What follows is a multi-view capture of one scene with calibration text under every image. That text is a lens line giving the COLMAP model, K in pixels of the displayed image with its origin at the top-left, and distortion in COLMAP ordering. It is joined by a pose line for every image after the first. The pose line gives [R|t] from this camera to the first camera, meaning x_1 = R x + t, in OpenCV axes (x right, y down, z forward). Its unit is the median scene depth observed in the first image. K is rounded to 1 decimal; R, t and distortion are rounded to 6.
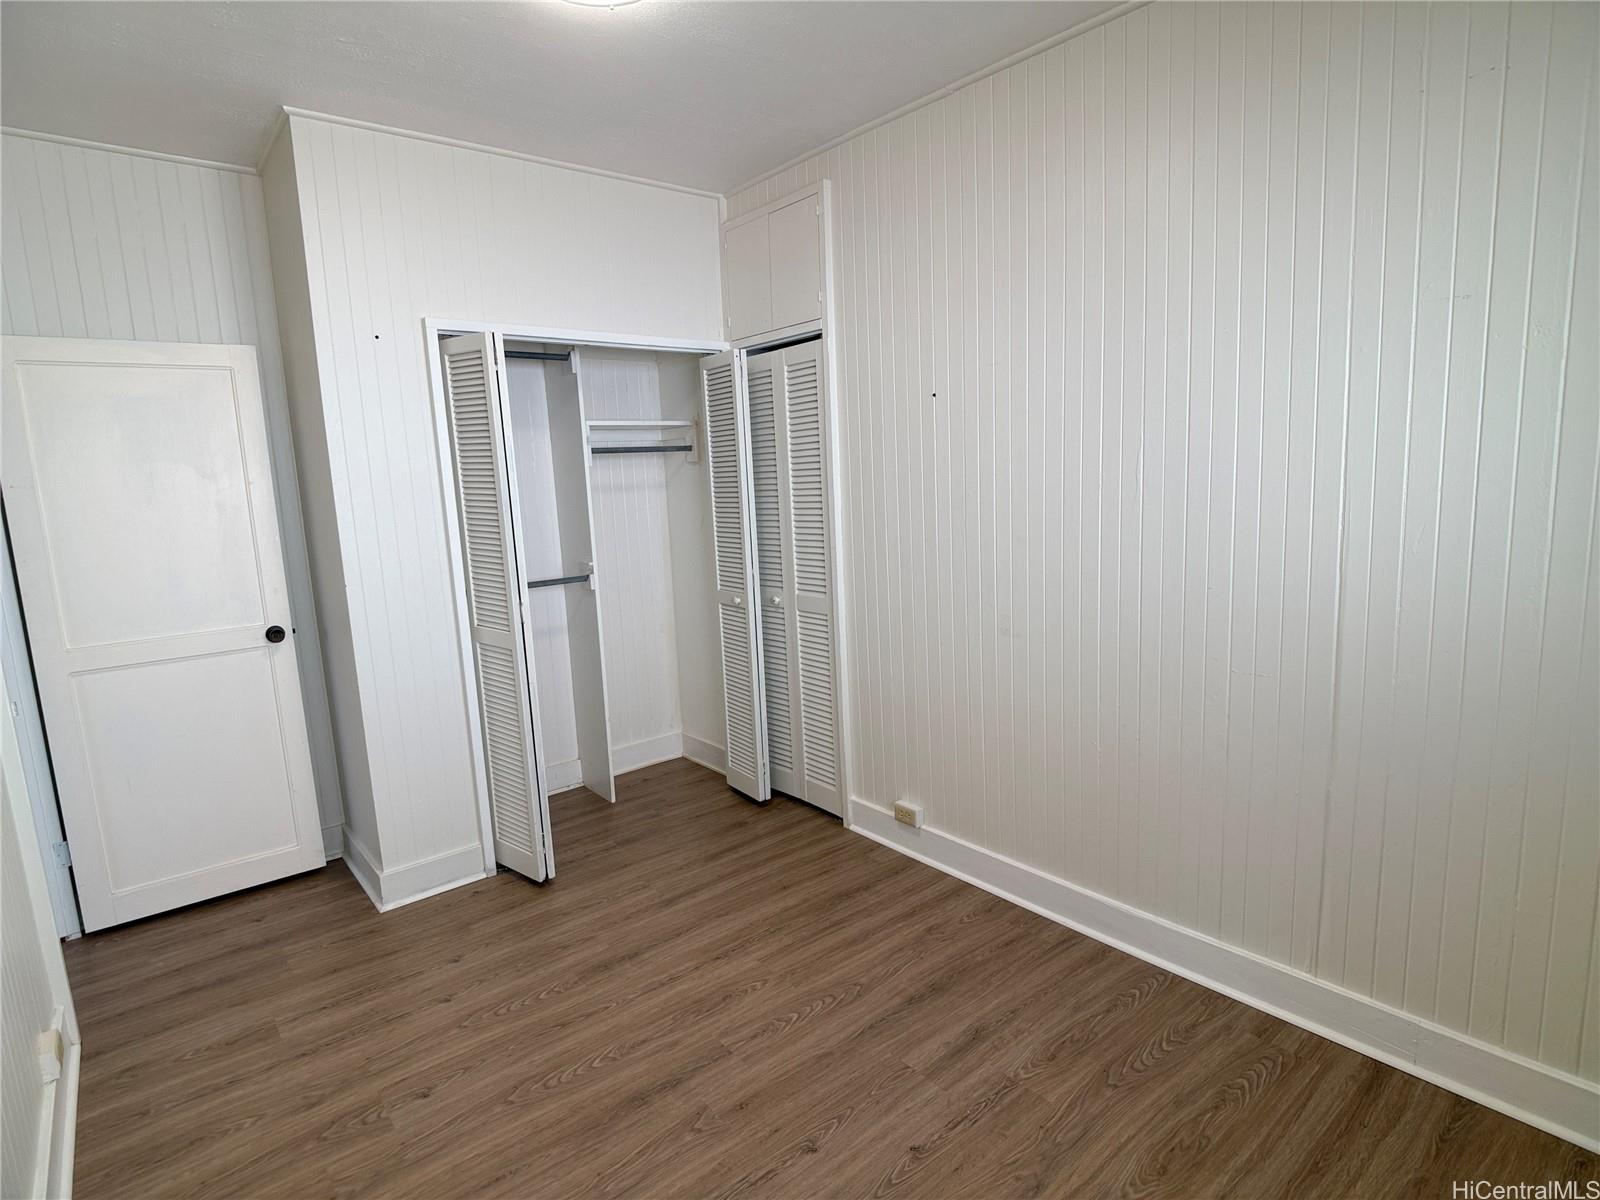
lens RADIAL K [[838.9, 0, 799.3], [0, 838.9, 594.9], [0, 0, 1]] dist [-0.008579, -0.005100]
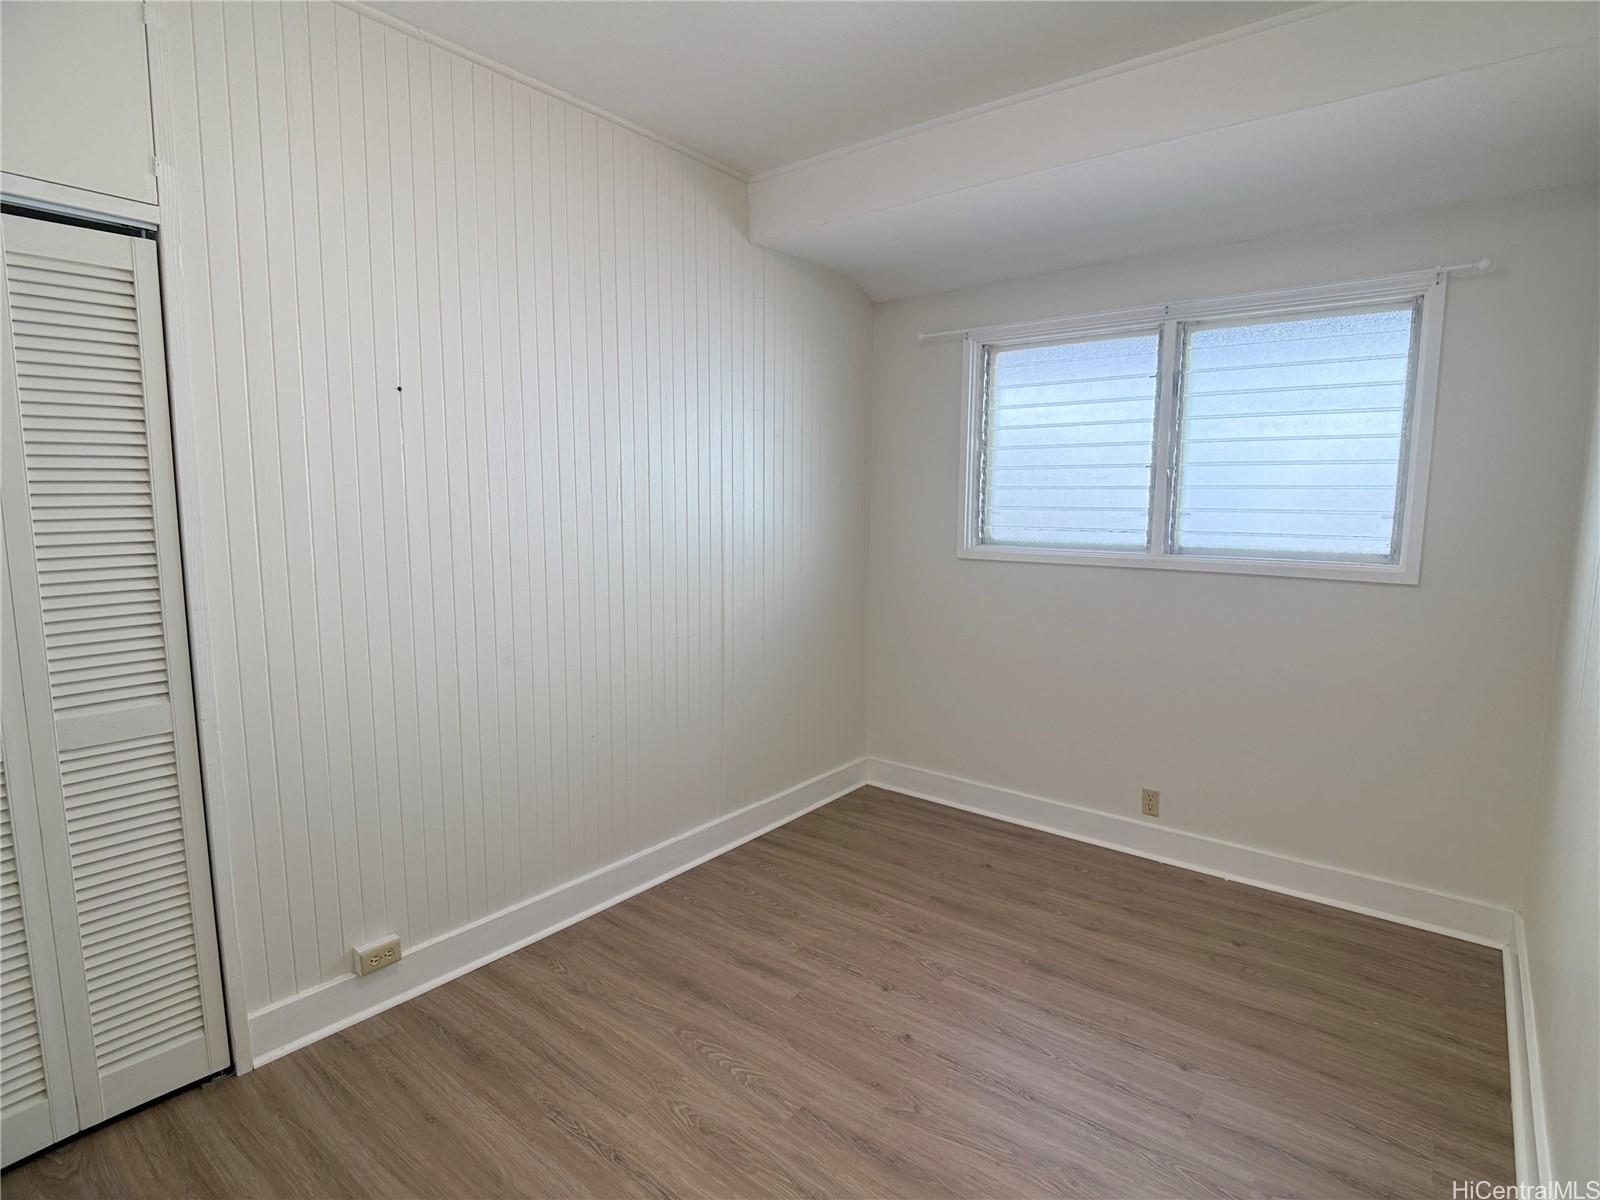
lens RADIAL K [[838.9, 0, 810.0], [0, 838.9, 597.4], [0, 0, 1]] dist [-0.008579, -0.005100]
pose [[-0.196810, -0.082879, 0.976932, -0.790419], [0.150606, 0.982039, 0.113653, -0.086432], [-0.968805, 0.169500, -0.180793, 0.907520]]
